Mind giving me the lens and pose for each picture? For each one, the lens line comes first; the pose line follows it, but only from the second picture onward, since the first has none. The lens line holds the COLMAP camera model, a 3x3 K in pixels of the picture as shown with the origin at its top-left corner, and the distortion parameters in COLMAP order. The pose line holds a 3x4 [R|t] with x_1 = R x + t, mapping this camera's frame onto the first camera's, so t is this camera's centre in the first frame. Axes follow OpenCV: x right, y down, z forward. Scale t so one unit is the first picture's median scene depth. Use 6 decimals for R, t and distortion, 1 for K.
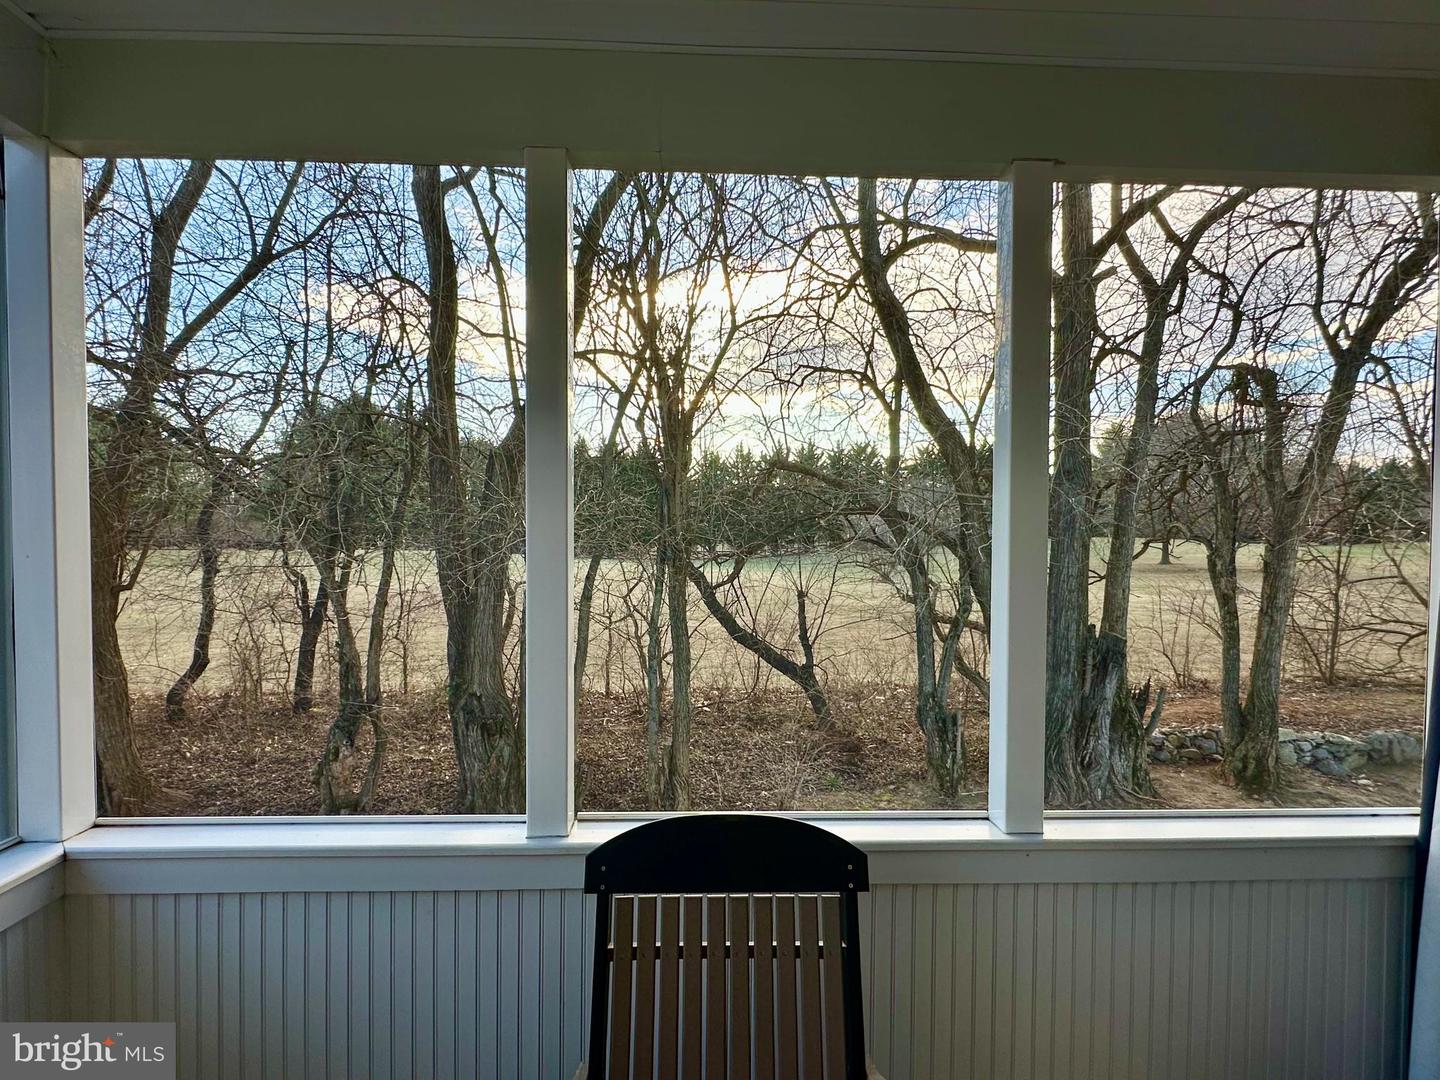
lens RADIAL K [[720.8, 0, 716.2], [0, 720.8, 544.1], [0, 0, 1]] dist [0.000420, -0.000070]
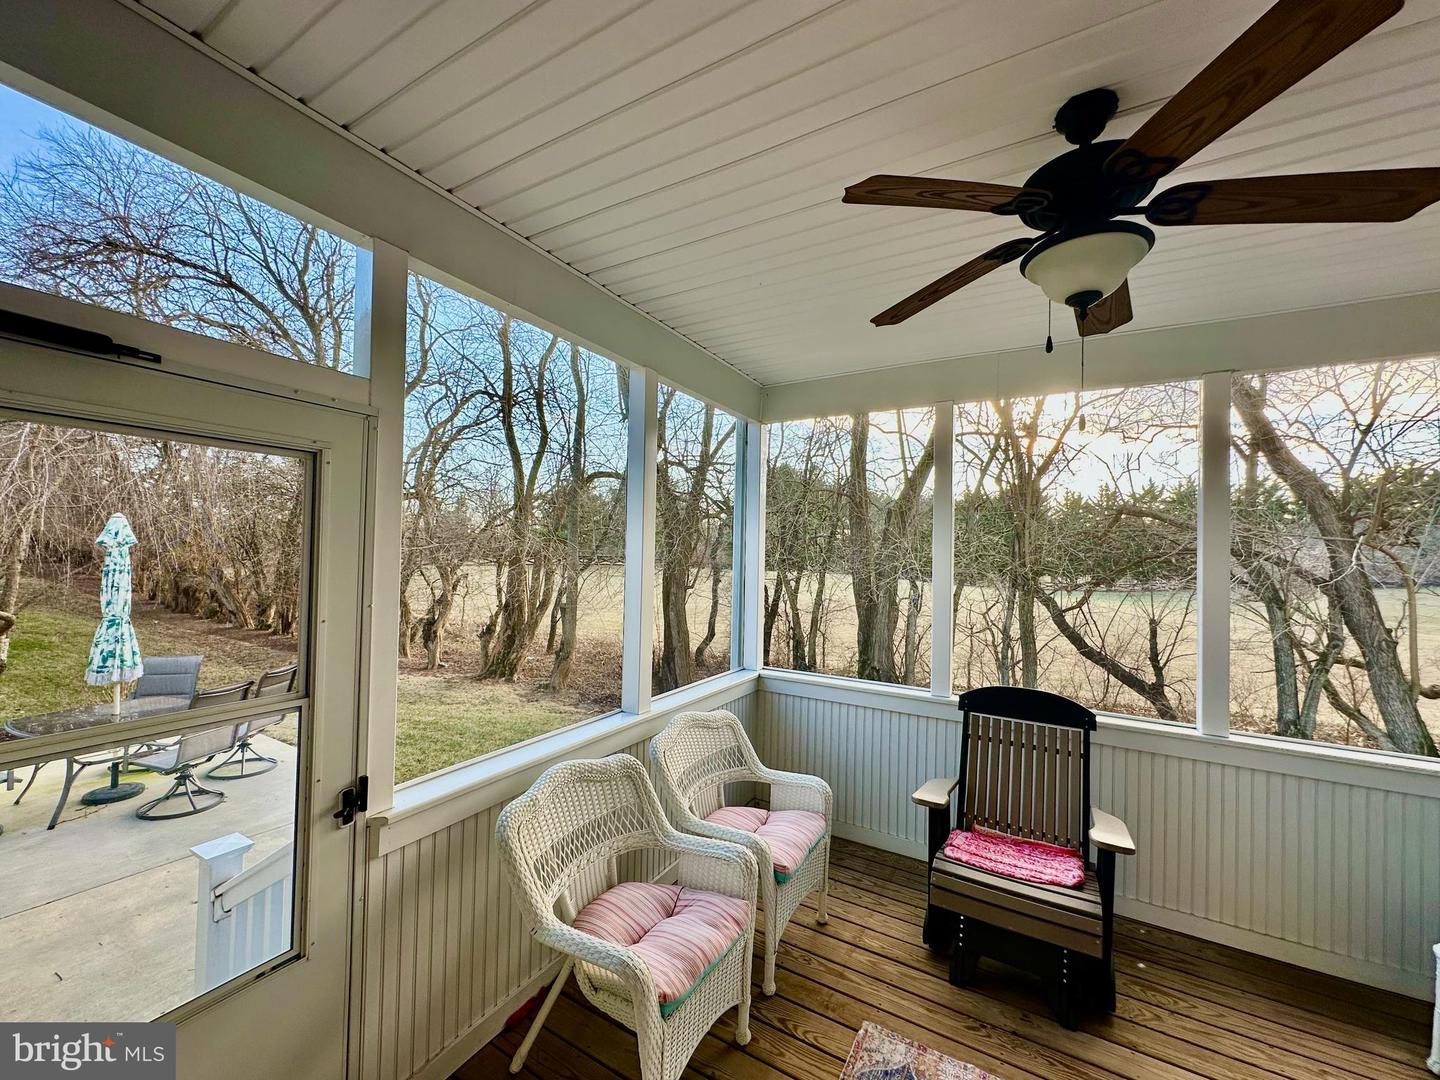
lens RADIAL K [[571.3, 0, 719.8], [0, 571.3, 543.8], [0, 0, 1]] dist [-0.000422, 0.000346]
pose [[0.845504, 0.005848, -0.533937, 0.026168], [-0.031297, 0.998764, -0.038619, 0.002397], [0.533051, 0.049363, 0.844642, -0.174067]]
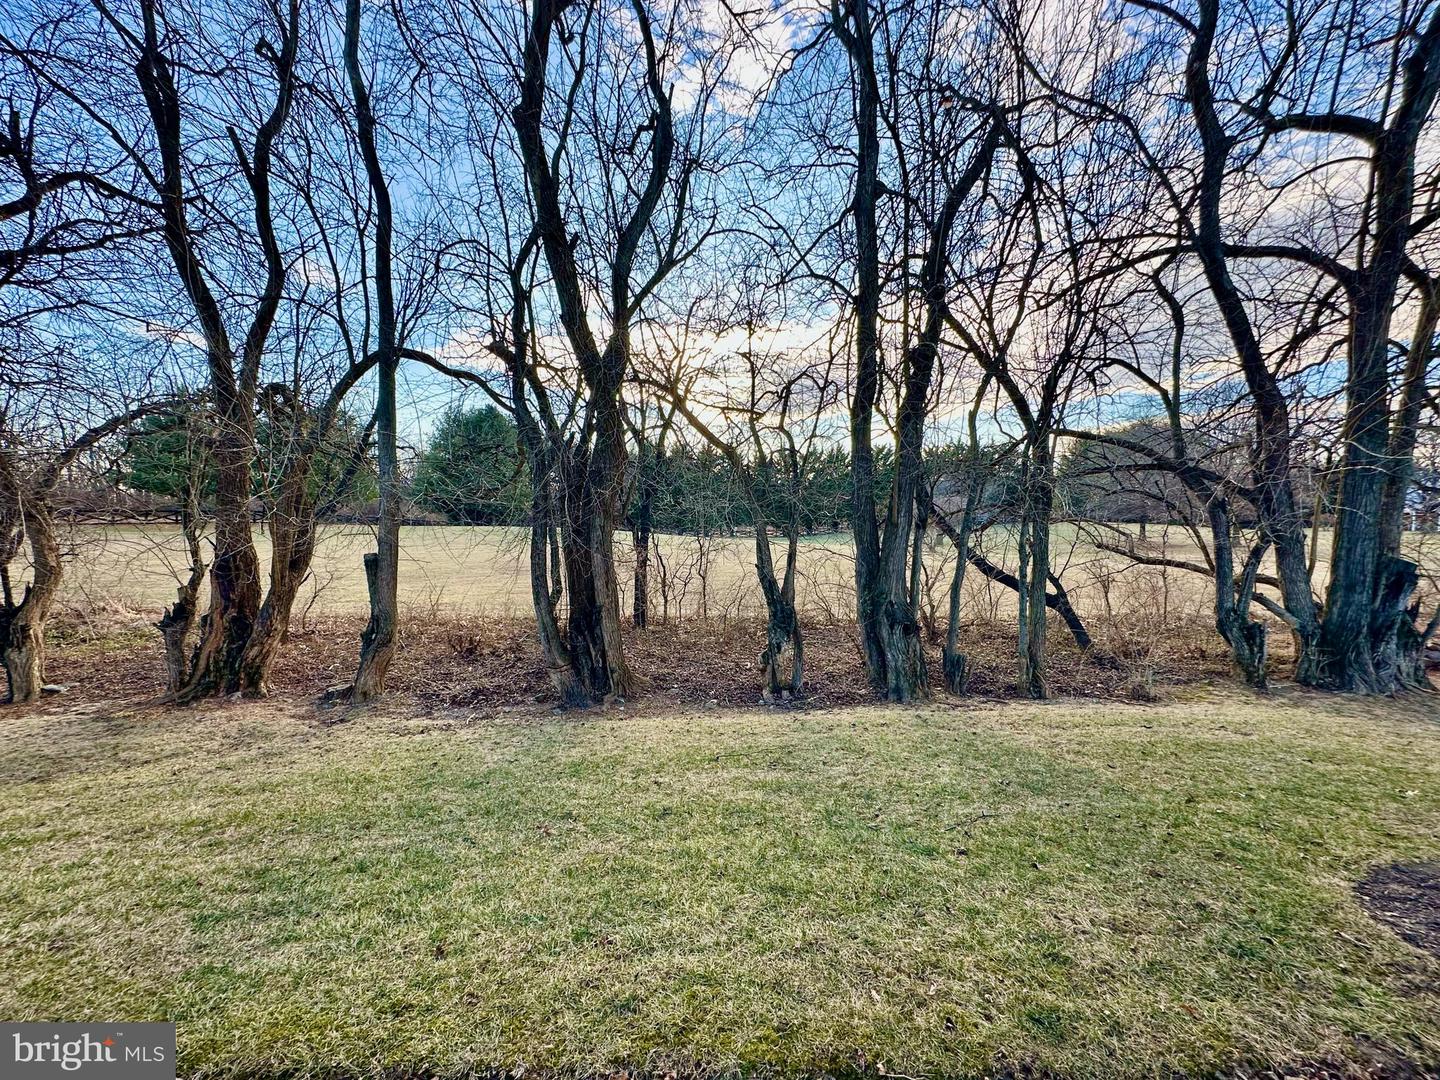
lens RADIAL K [[571.3, 0, 715.2], [0, 571.3, 540.5], [0, 0, 1]] dist [-0.000422, 0.000346]
pose [[0.999512, 0.005053, -0.030823, -0.515037], [-0.004477, 0.999814, 0.018741, 0.069753], [0.030912, -0.018594, 0.999349, -0.009435]]
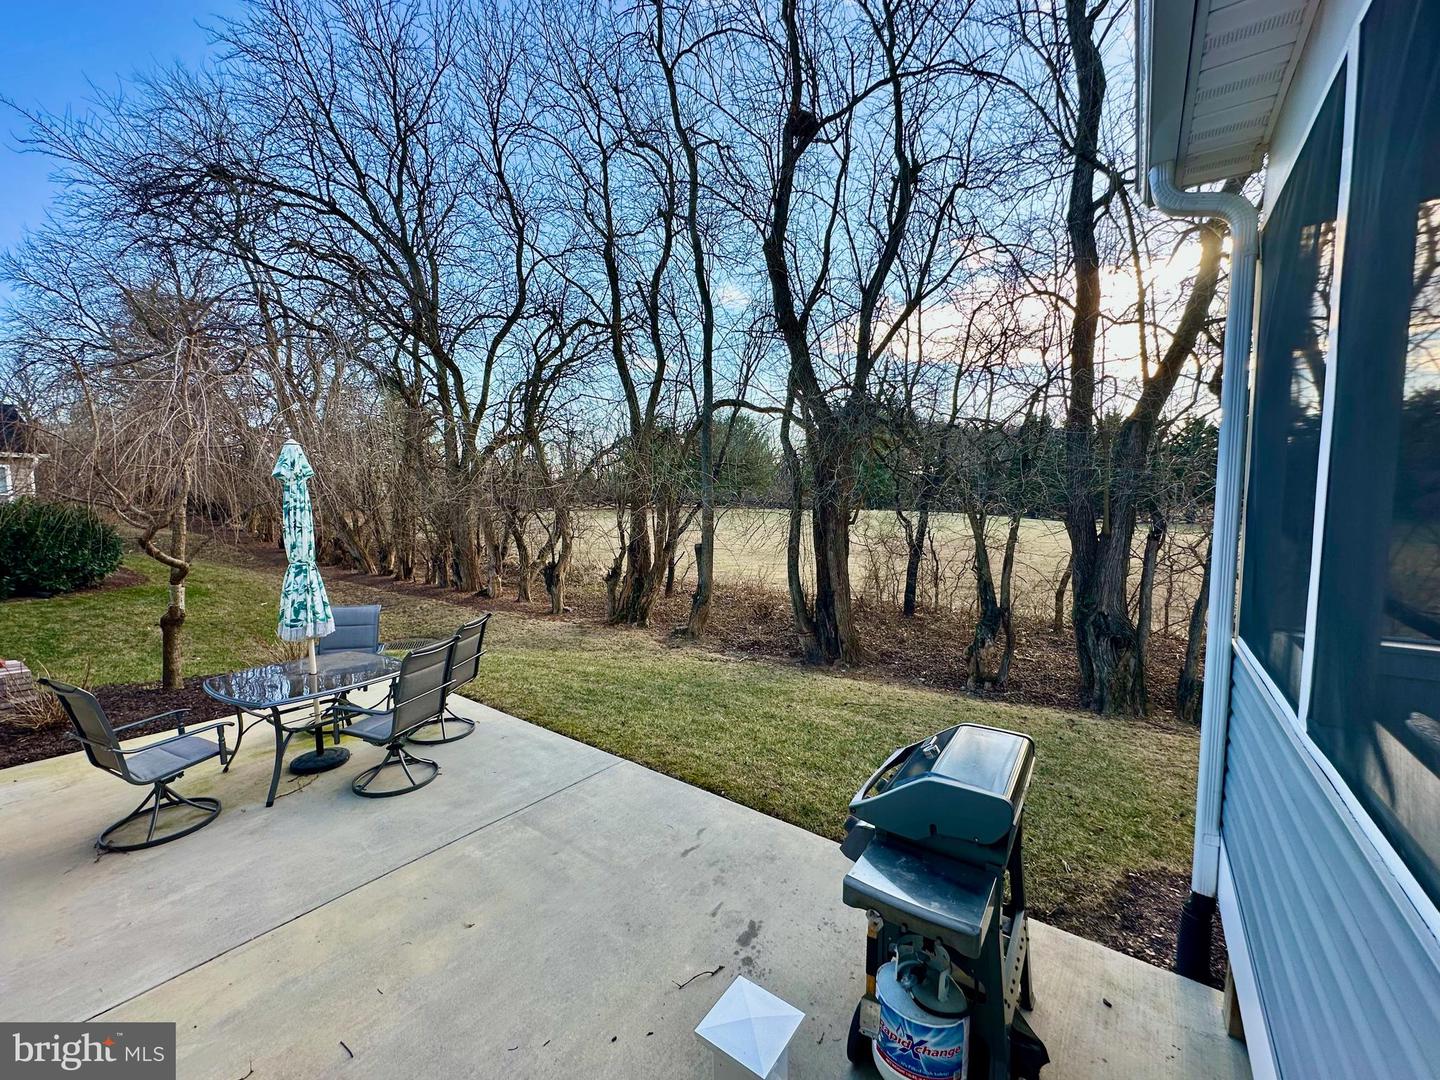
lens RADIAL K [[571.3, 0, 719.0], [0, 571.3, 543.7], [0, 0, 1]] dist [-0.000422, 0.000346]
pose [[0.779751, 0.046656, -0.624349, -0.201047], [-0.007379, 0.997835, 0.065349, 0.021194], [0.626046, -0.046348, 0.778407, -0.166077]]
